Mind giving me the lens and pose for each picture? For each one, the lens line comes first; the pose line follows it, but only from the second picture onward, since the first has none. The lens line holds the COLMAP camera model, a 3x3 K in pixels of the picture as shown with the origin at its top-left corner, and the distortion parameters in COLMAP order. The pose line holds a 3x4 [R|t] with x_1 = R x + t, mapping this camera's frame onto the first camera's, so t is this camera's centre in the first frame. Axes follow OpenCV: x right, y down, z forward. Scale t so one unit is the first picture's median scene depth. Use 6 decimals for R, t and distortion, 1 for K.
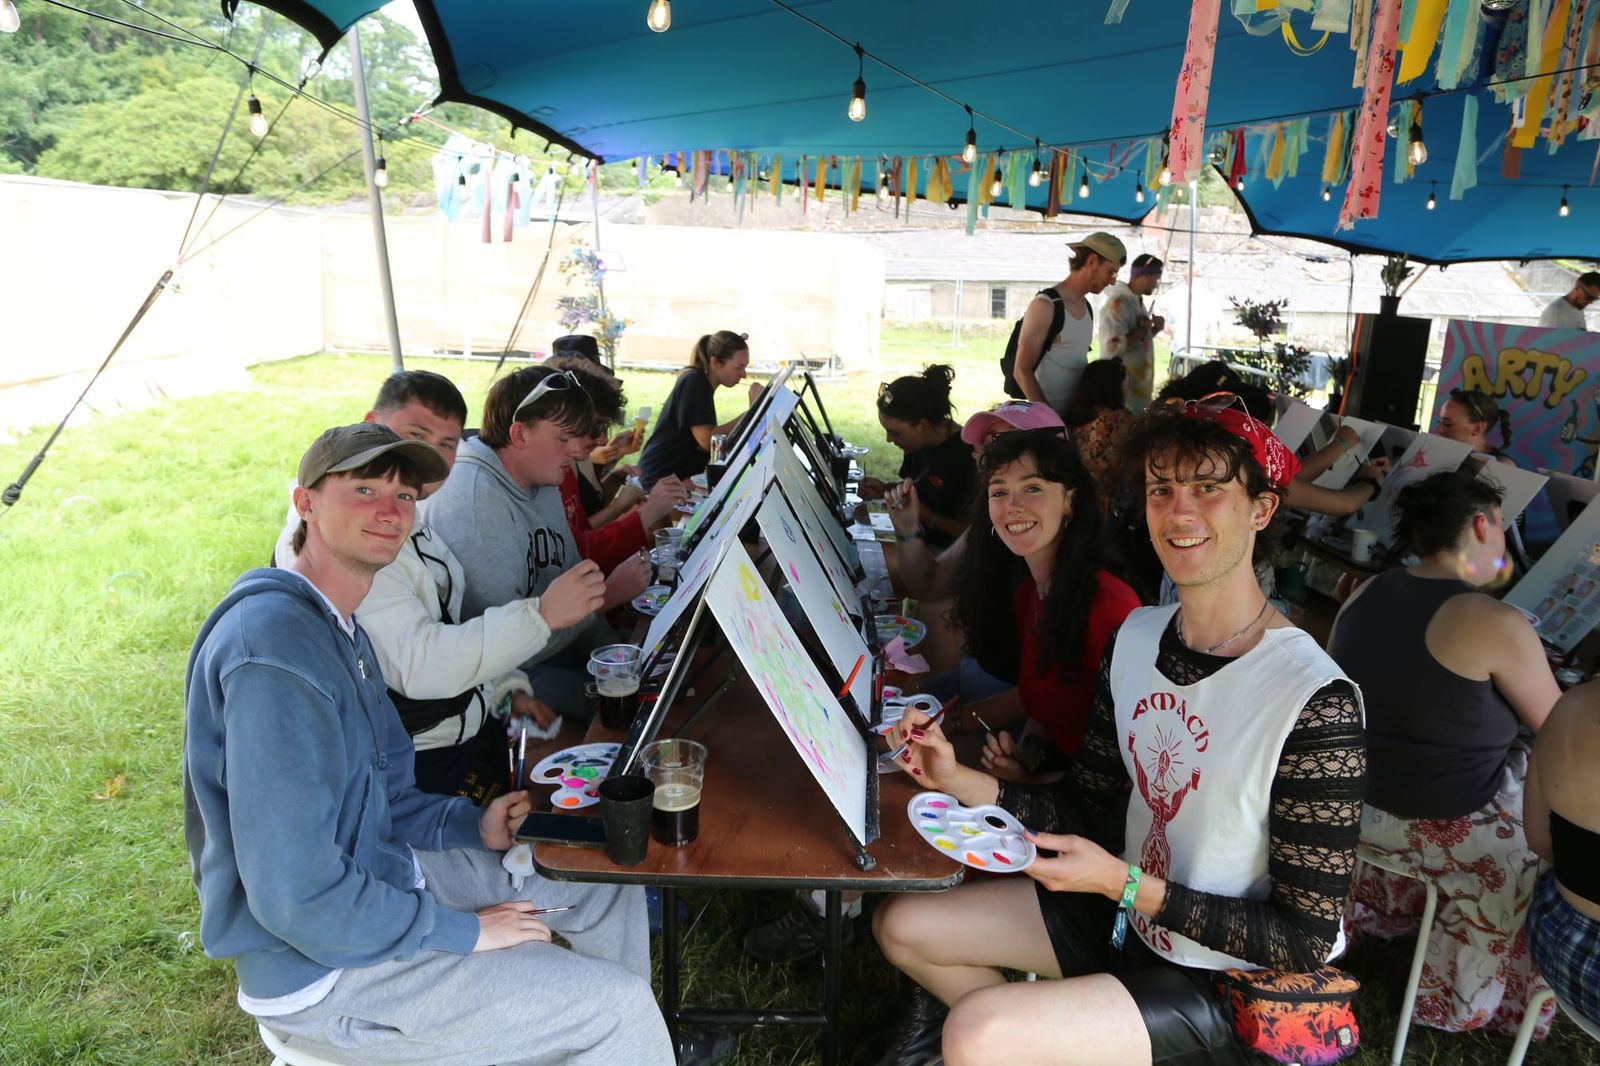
lens RADIAL K [[1224.1, 0, 800.0], [0, 1224.1, 533.0], [0, 0, 1]] dist [-0.086897, 0.076261]
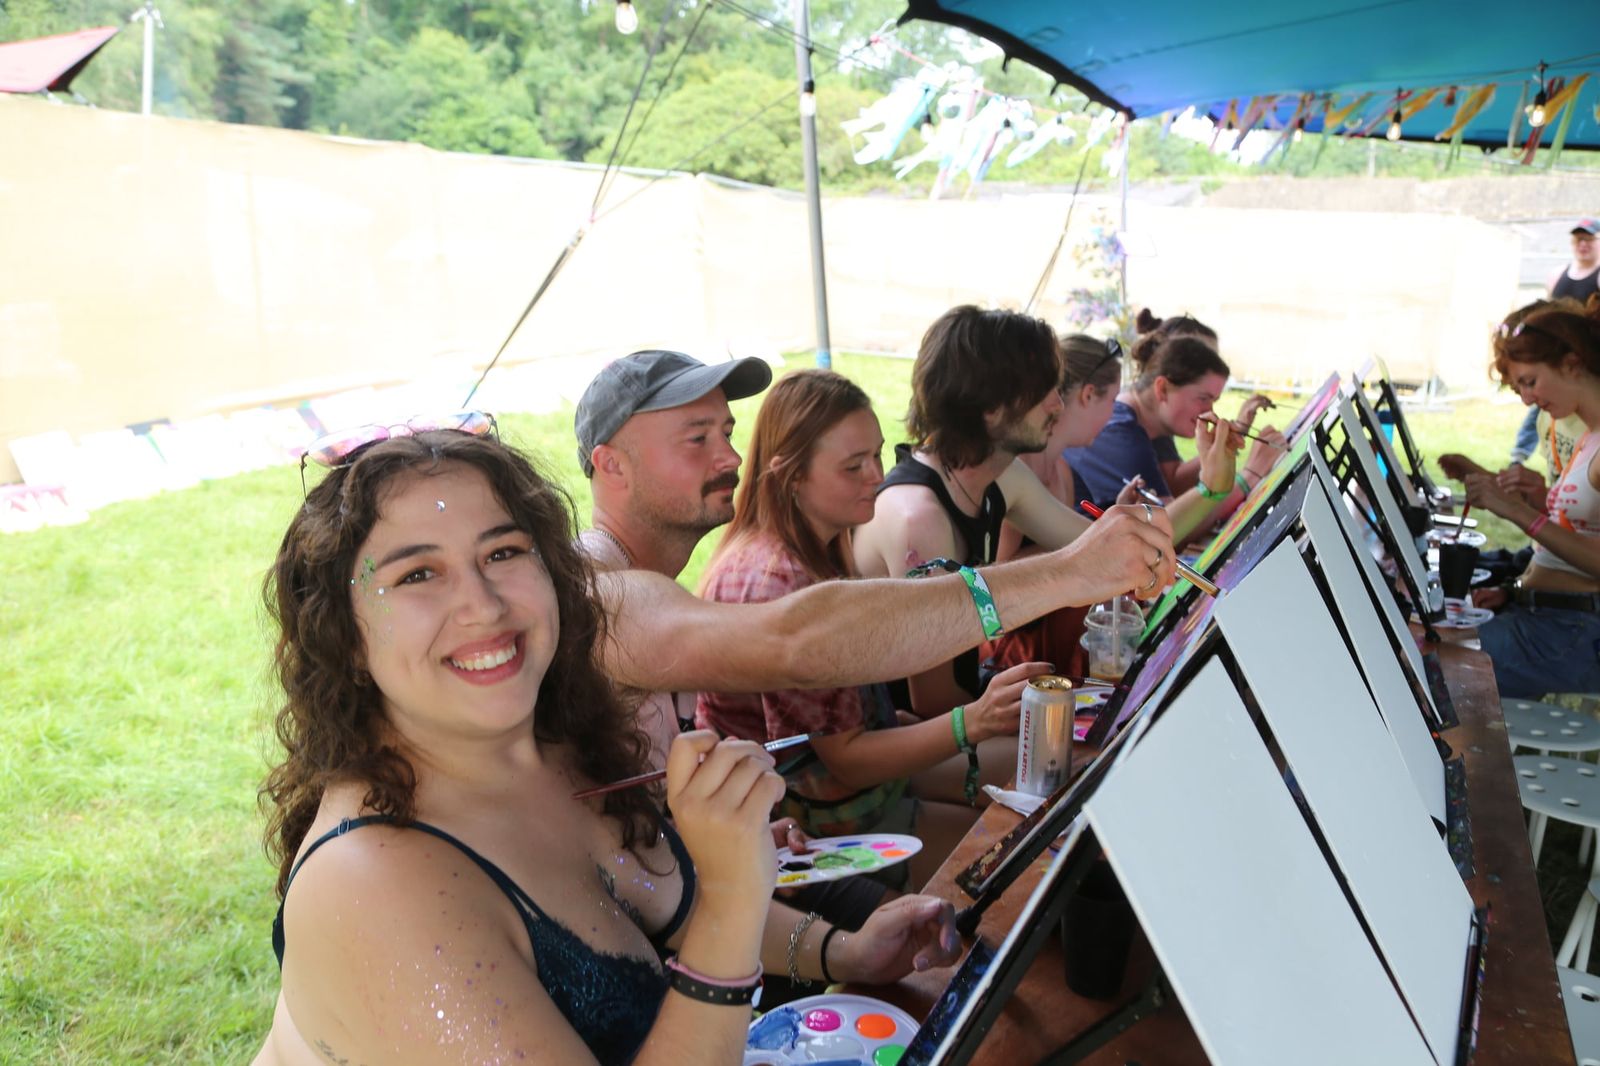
lens RADIAL K [[1224.1, 0, 800.0], [0, 1224.1, 533.0], [0, 0, 1]] dist [-0.086897, 0.076261]
pose [[0.896544, 0.086150, -0.434496, 0.006294], [-0.097367, 0.995242, -0.003577, -0.007366], [0.432120, 0.045513, 0.900667, 0.152159]]
